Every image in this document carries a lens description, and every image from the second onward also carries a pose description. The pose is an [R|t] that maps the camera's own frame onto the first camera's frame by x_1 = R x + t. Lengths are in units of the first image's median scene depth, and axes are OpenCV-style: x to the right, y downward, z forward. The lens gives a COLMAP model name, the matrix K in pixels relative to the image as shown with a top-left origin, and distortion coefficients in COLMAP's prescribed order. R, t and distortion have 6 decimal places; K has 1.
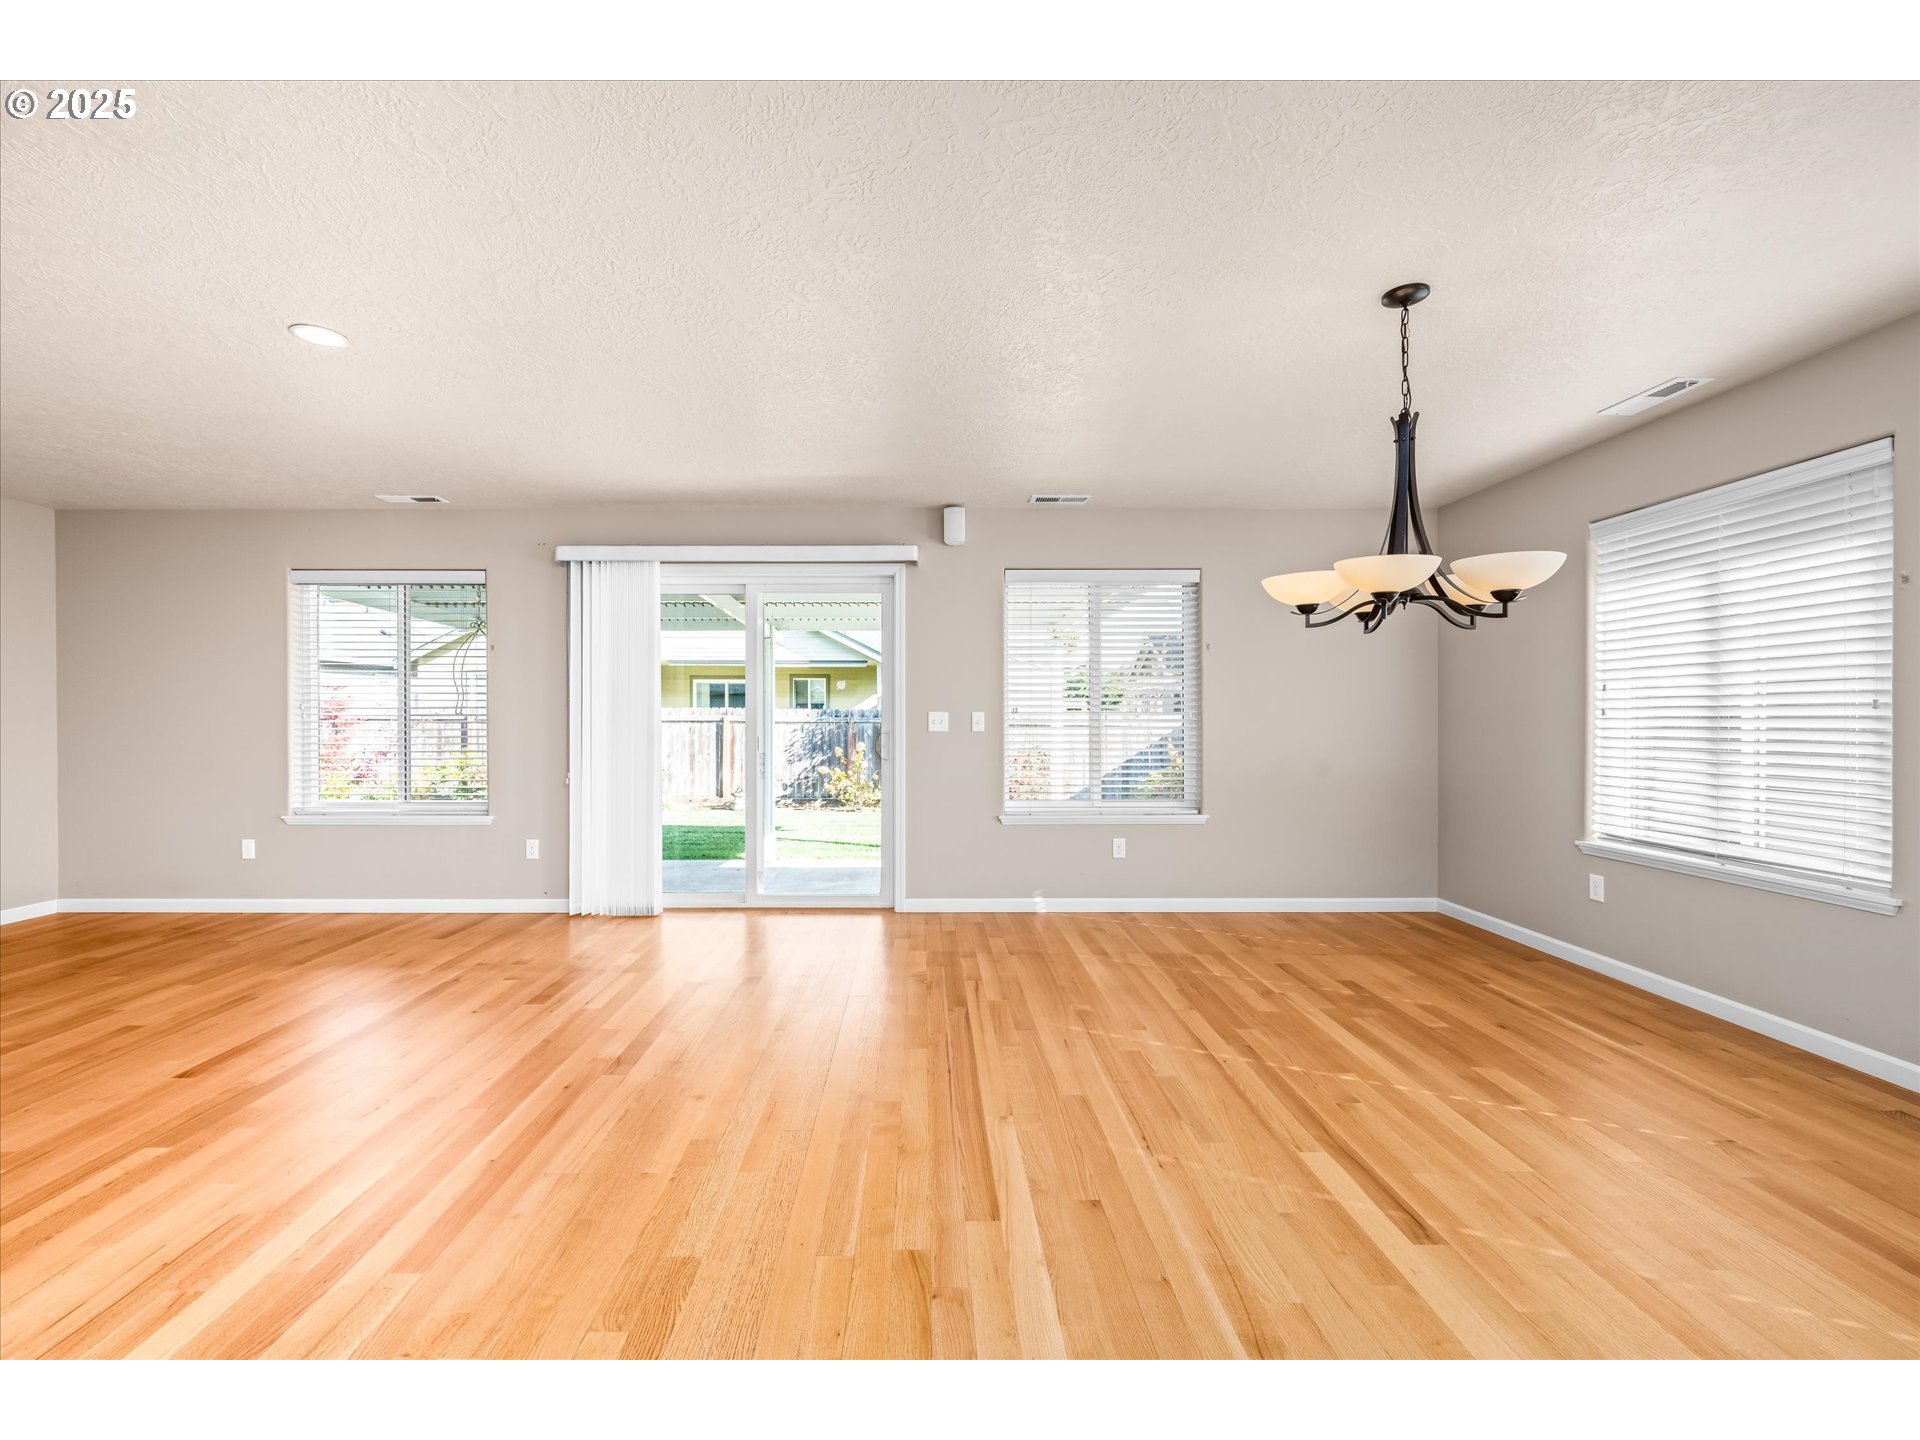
lens RADIAL K [[813.9, 0, 960.0], [0, 813.9, 720.0], [0, 0, 1]] dist [-0.003658, -0.000281]
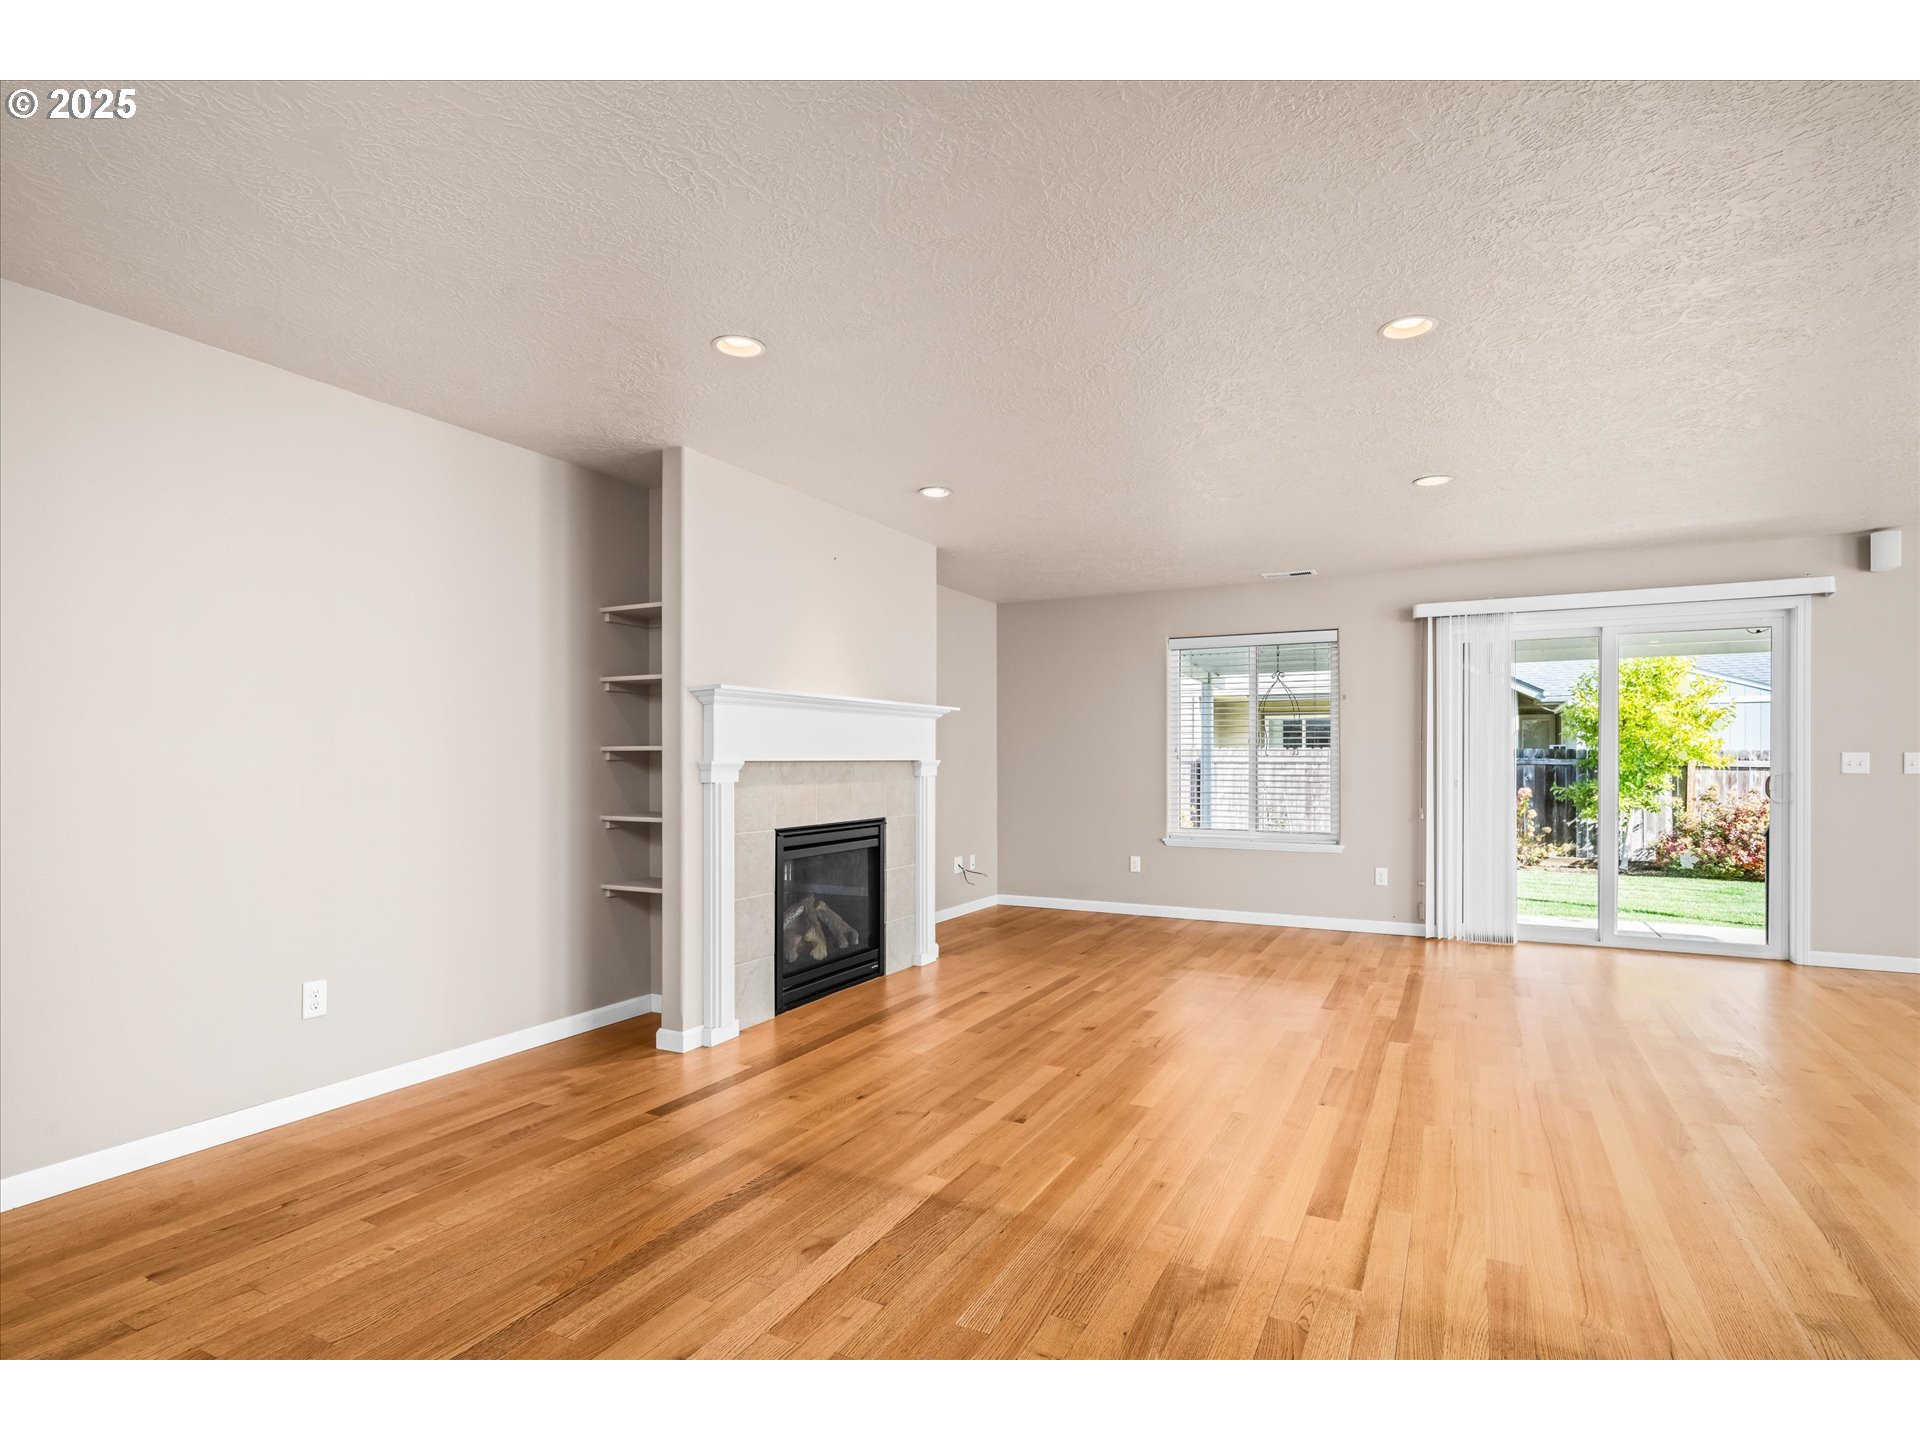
lens RADIAL K [[999.3, 0, 961.0], [0, 999.3, 773.4], [0, 0, 1]] dist [-0.000786, -0.000011]
pose [[0.882571, 0.005771, -0.470145, -0.392202], [0.000027, 0.999924, 0.012326, -0.000206], [0.470180, -0.010892, 0.882503, -0.486190]]
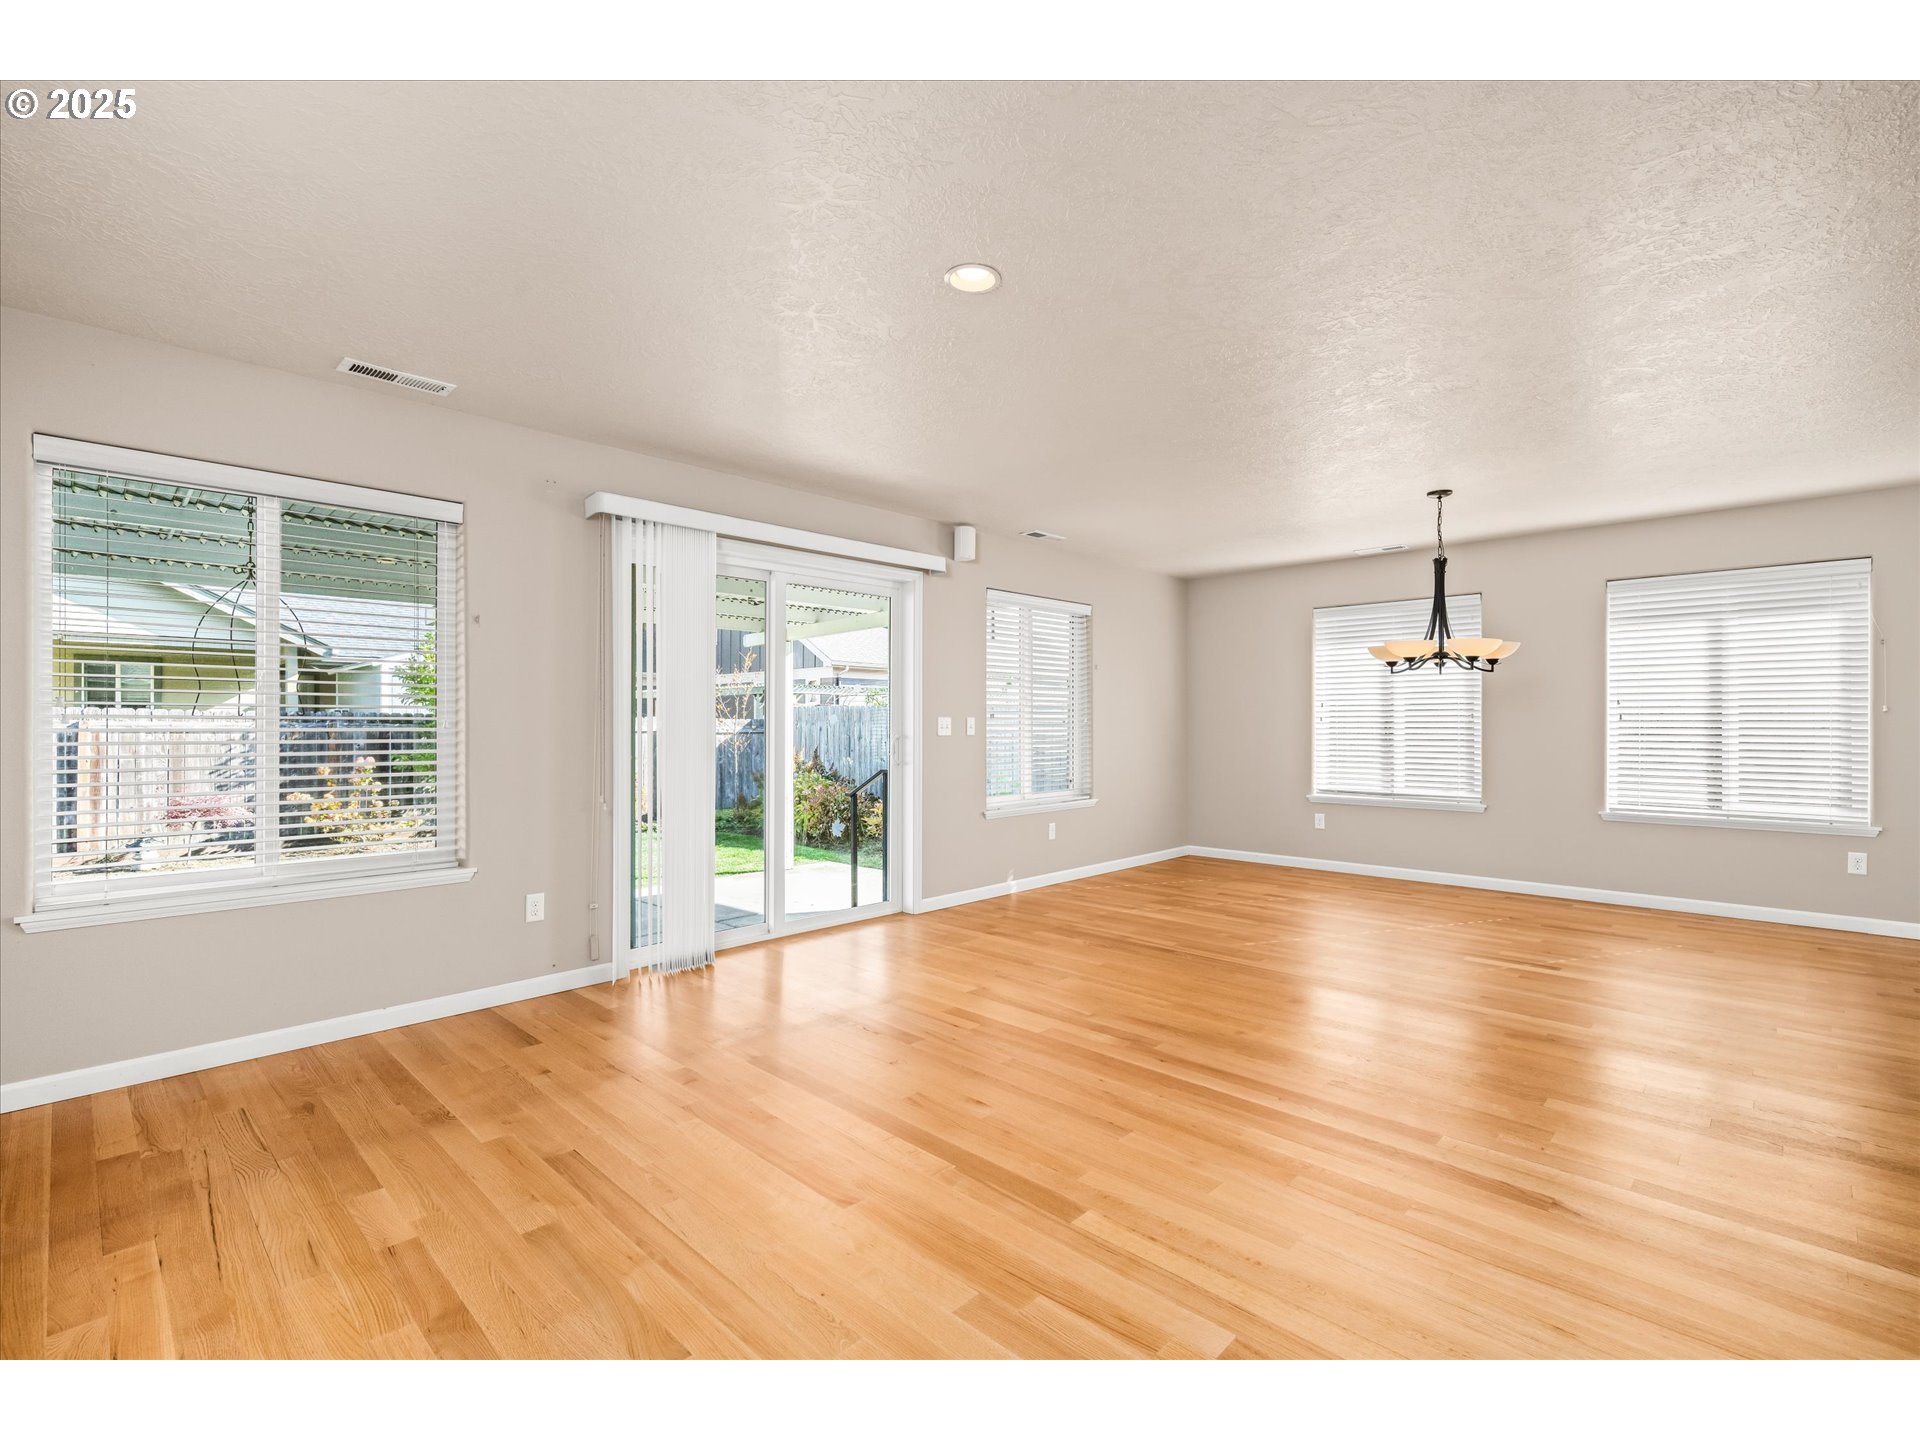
lens RADIAL K [[866.7, 0, 957.1], [0, 866.7, 730.1], [0, 0, 1]] dist [0.000243, 0.000062]
pose [[0.697213, -0.006393, 0.716836, -0.817762], [0.002487, 0.999976, 0.006499, -0.000246], [-0.716860, -0.002749, 0.697212, 0.209333]]
